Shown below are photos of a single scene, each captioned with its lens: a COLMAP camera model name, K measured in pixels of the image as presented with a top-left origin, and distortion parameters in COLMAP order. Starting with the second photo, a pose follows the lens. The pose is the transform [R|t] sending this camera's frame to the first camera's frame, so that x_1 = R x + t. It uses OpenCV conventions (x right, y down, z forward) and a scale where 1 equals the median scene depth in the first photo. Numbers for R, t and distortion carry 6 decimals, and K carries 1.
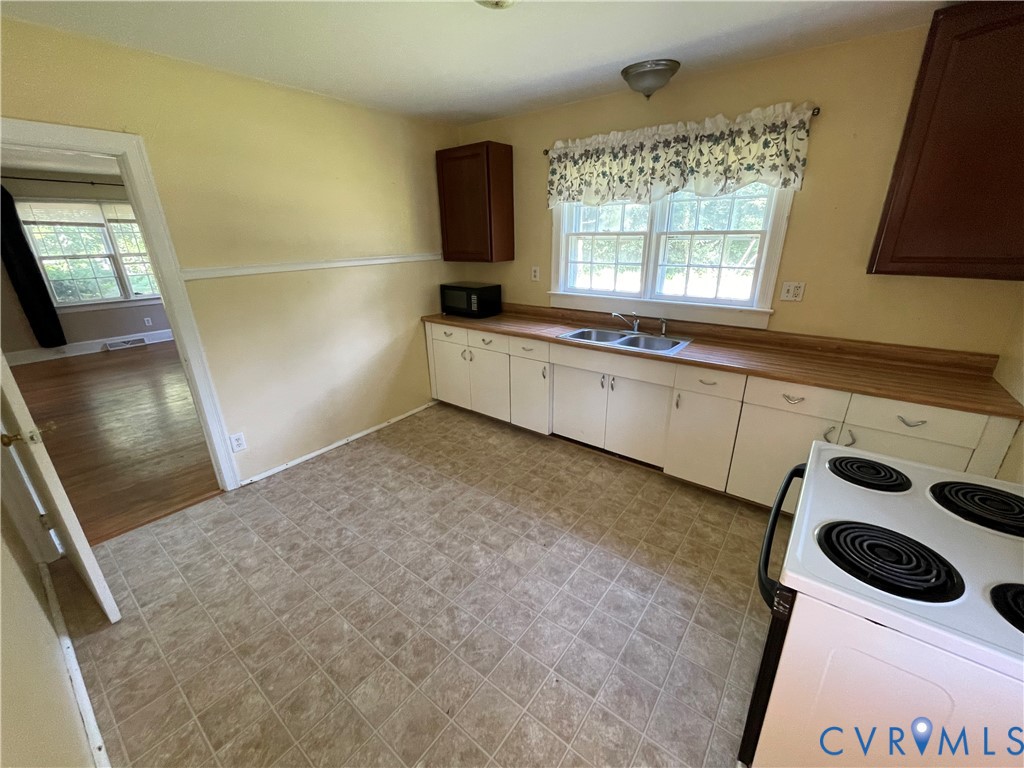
lens RADIAL K [[414.5, 0, 503.7], [0, 414.5, 385.0], [0, 0, 1]] dist [-0.008019, -0.000155]
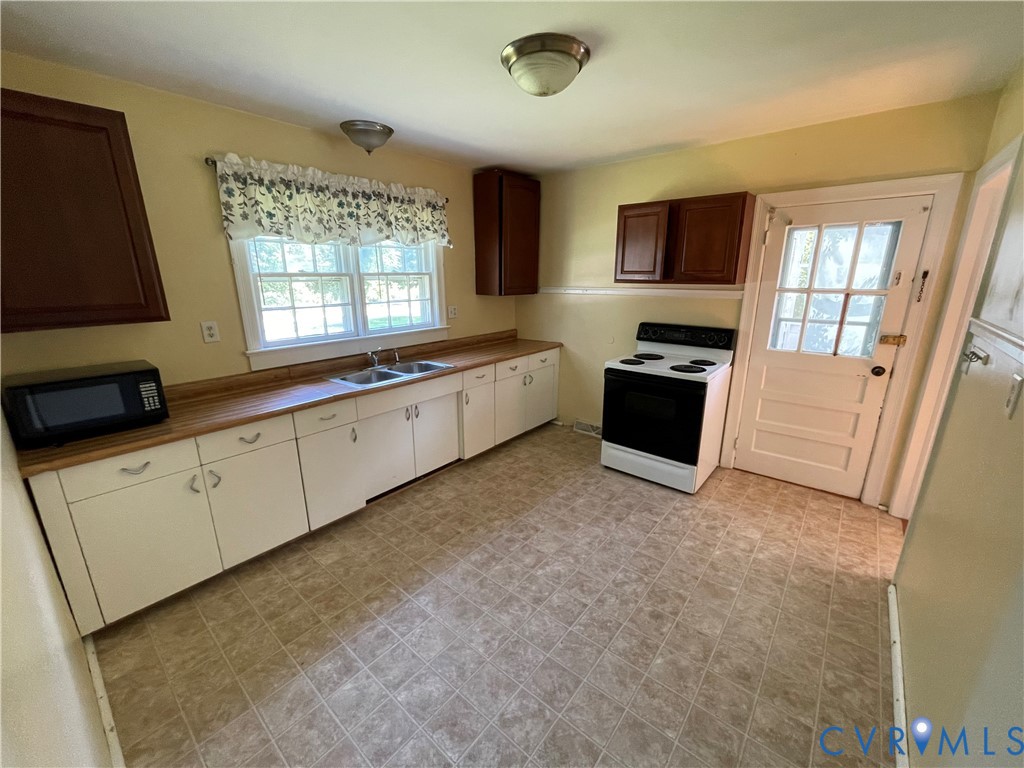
lens RADIAL K [[414.4, 0, 512.0], [0, 414.4, 384.0], [0, 0, 1]] dist [-0.008231, -0.000191]
pose [[0.028450, -0.246629, 0.968692, -0.757064], [0.346468, 0.911444, 0.221878, -0.223349], [-0.937630, 0.329308, 0.111379, 0.646270]]
